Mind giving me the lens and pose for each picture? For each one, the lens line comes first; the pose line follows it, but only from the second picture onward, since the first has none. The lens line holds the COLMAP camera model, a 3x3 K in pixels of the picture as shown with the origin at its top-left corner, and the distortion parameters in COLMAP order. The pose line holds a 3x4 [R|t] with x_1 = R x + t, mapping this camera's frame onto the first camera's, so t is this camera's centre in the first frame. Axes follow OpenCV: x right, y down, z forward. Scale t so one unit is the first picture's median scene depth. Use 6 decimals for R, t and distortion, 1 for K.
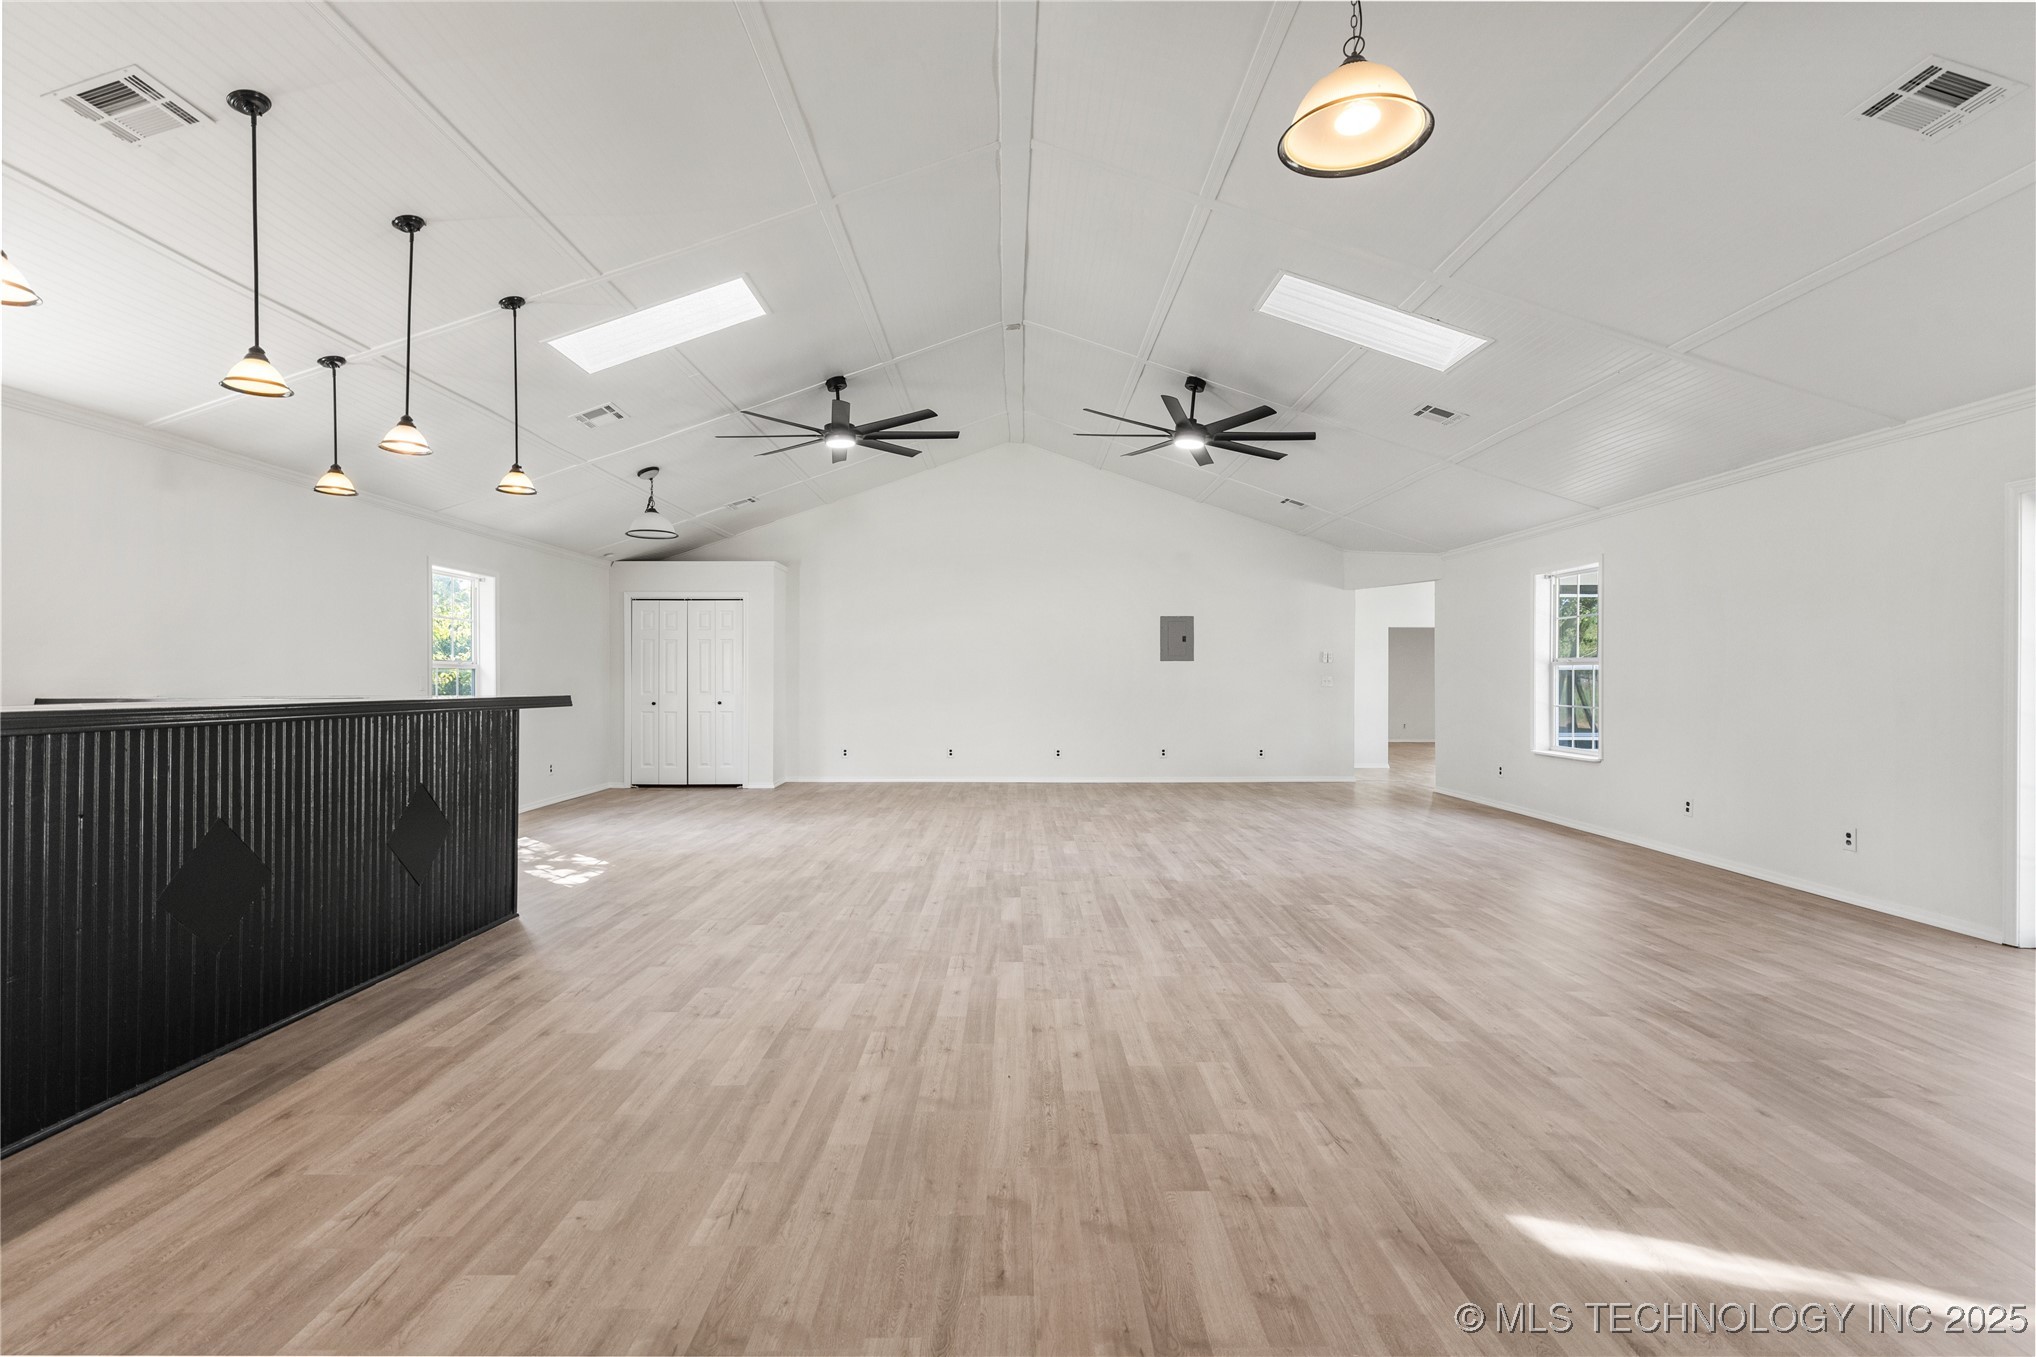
lens RADIAL K [[966.2, 0, 1018.0], [0, 966.2, 678.5], [0, 0, 1]] dist [0.002812, 0.000647]
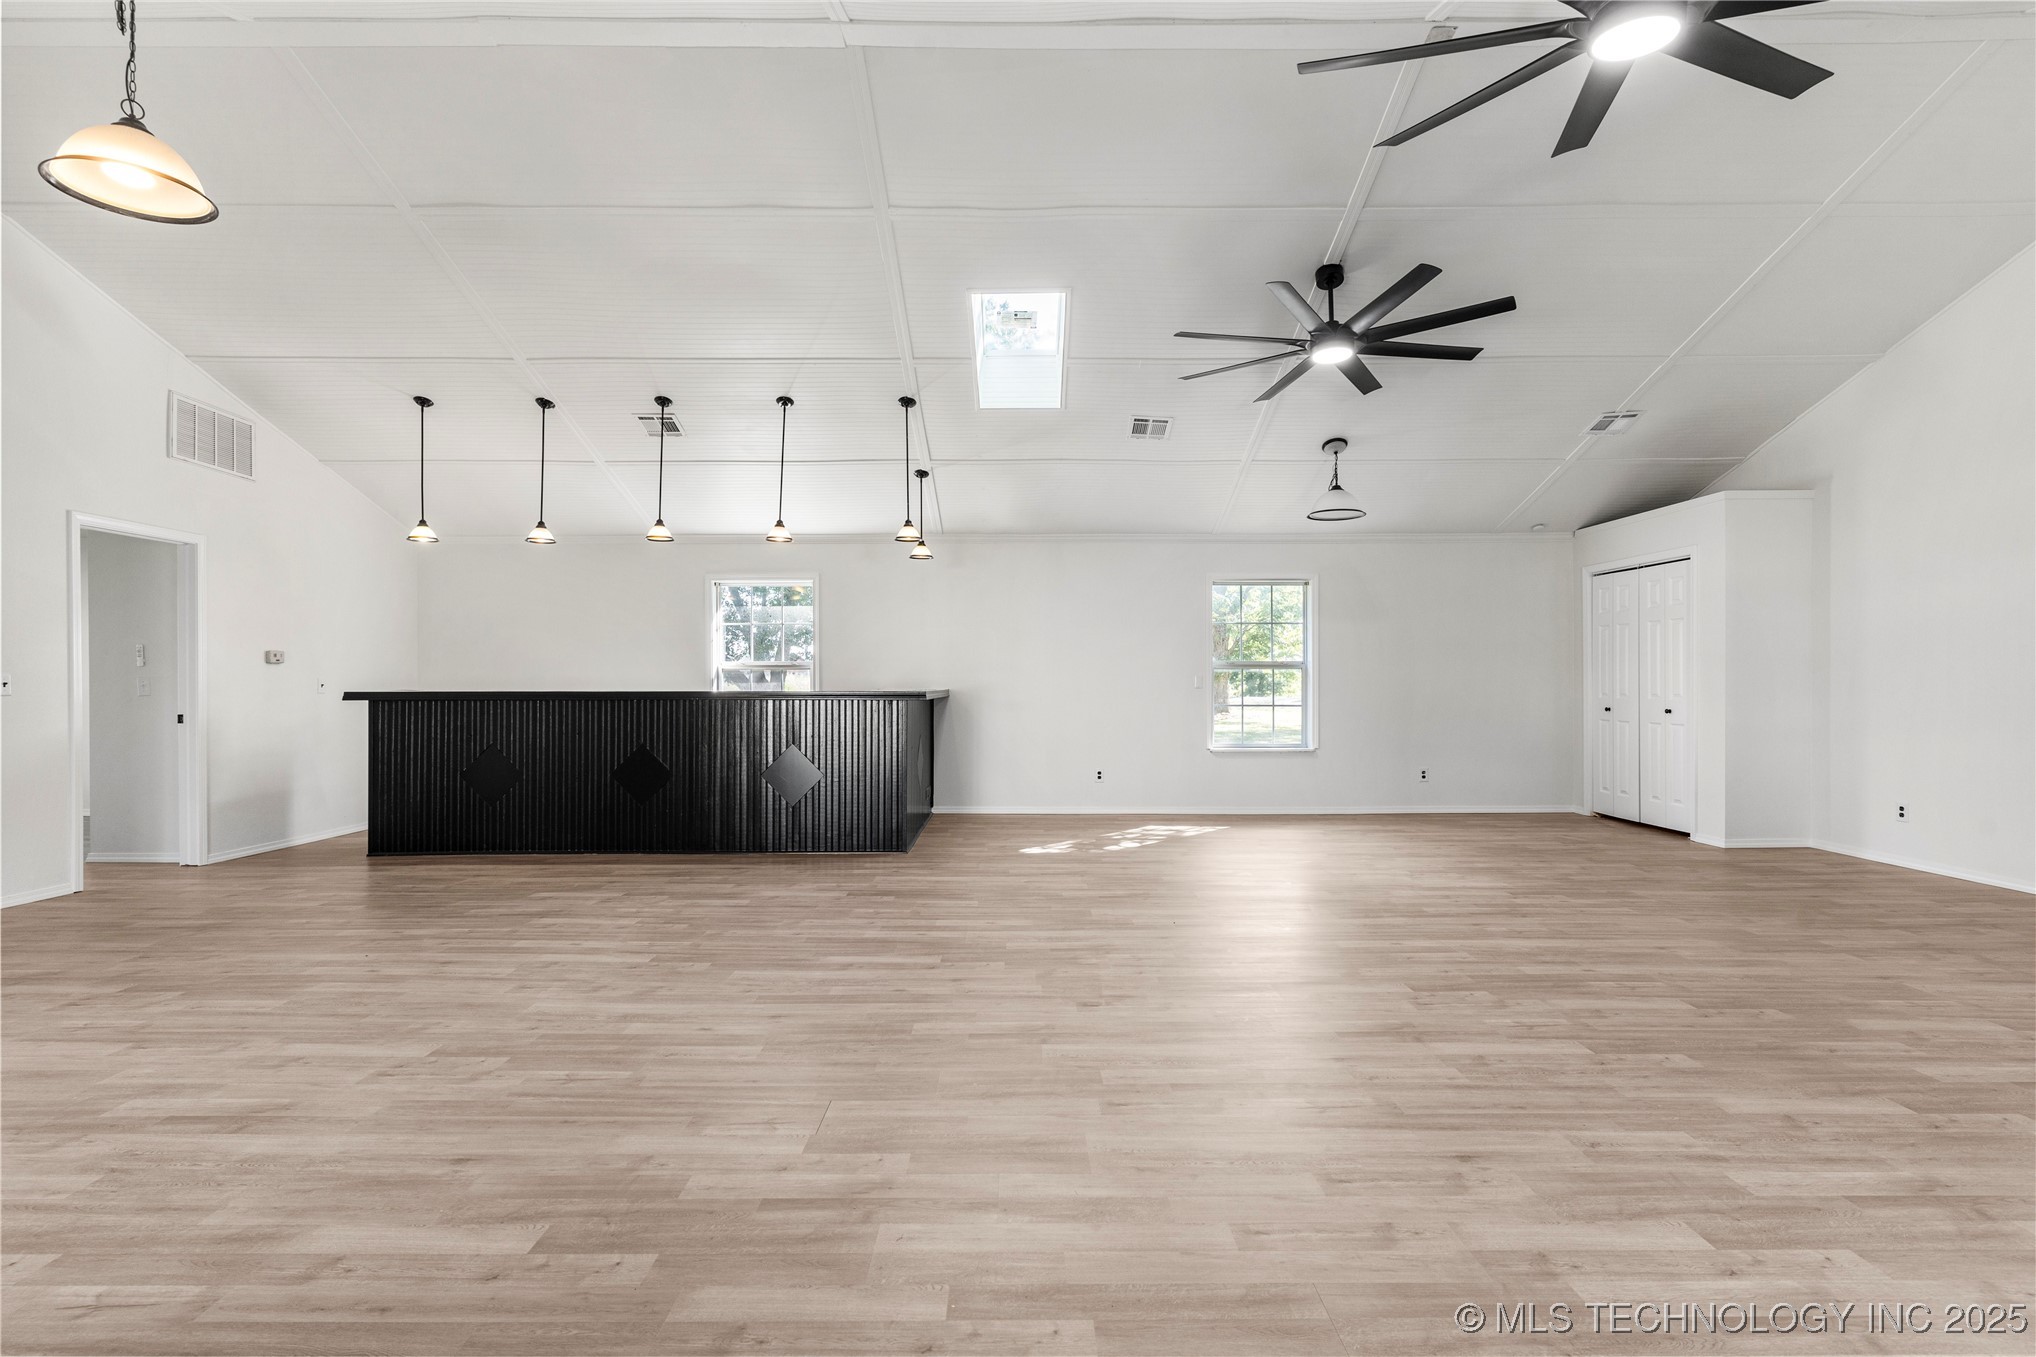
lens RADIAL K [[966.2, 0, 1018.0], [0, 966.2, 678.5], [0, 0, 1]] dist [0.002812, 0.000647]
pose [[-0.004061, 0.000617, -0.999992, 0.716428], [0.001396, 0.999999, 0.000612, 0.000437], [0.999991, -0.001394, -0.004062, 0.992368]]
